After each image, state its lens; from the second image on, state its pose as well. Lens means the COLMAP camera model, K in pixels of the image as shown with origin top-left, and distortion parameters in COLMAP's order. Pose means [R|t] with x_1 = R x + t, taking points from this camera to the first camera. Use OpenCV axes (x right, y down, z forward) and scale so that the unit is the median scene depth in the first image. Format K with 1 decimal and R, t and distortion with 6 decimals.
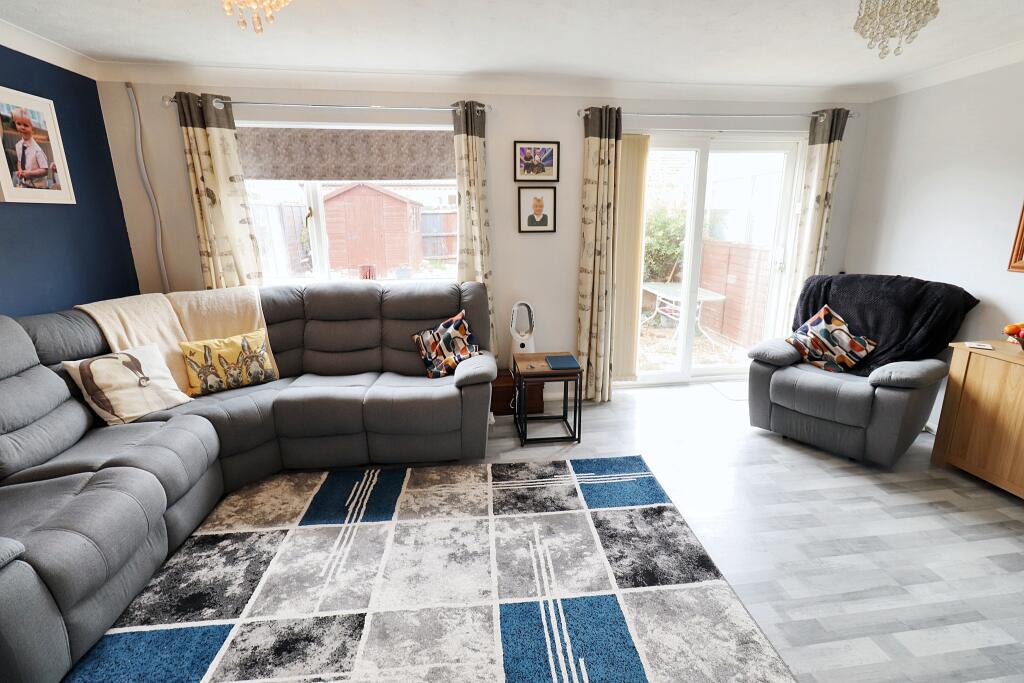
lens RADIAL K [[476.4, 0, 518.8], [0, 476.4, 344.8], [0, 0, 1]] dist [-0.003257, 0.000211]
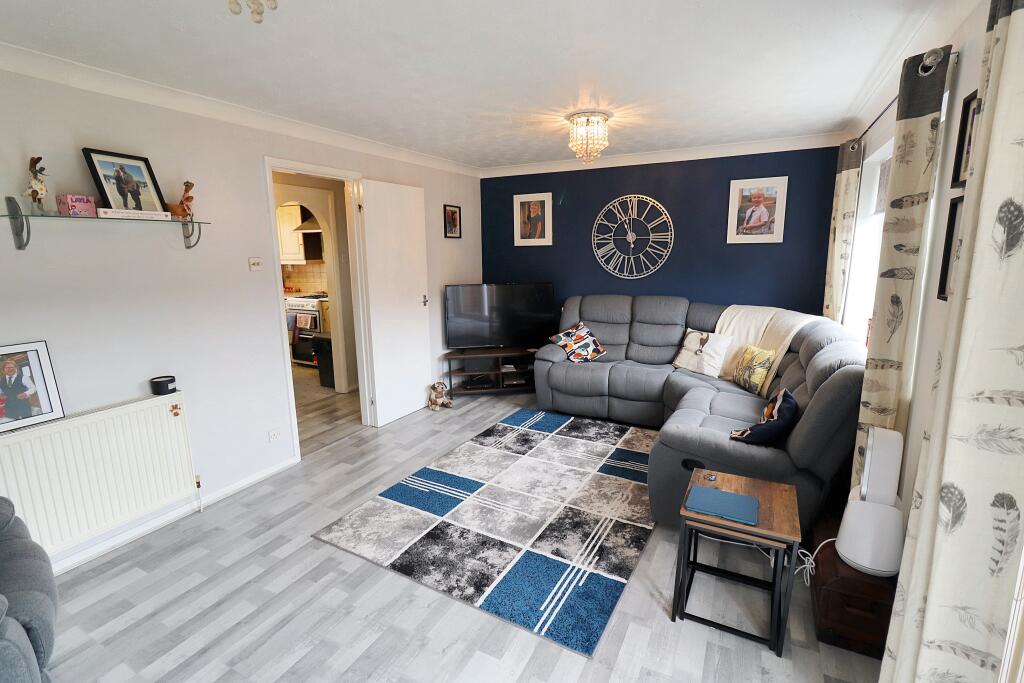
lens RADIAL K [[476.4, 0, 515.0], [0, 476.4, 336.2], [0, 0, 1]] dist [-0.003257, 0.000211]
pose [[-0.582211, 0.159895, -0.797160, 0.948113], [-0.187533, 0.927623, 0.323029, -0.416012], [0.791114, 0.337565, -0.510087, 1.433304]]
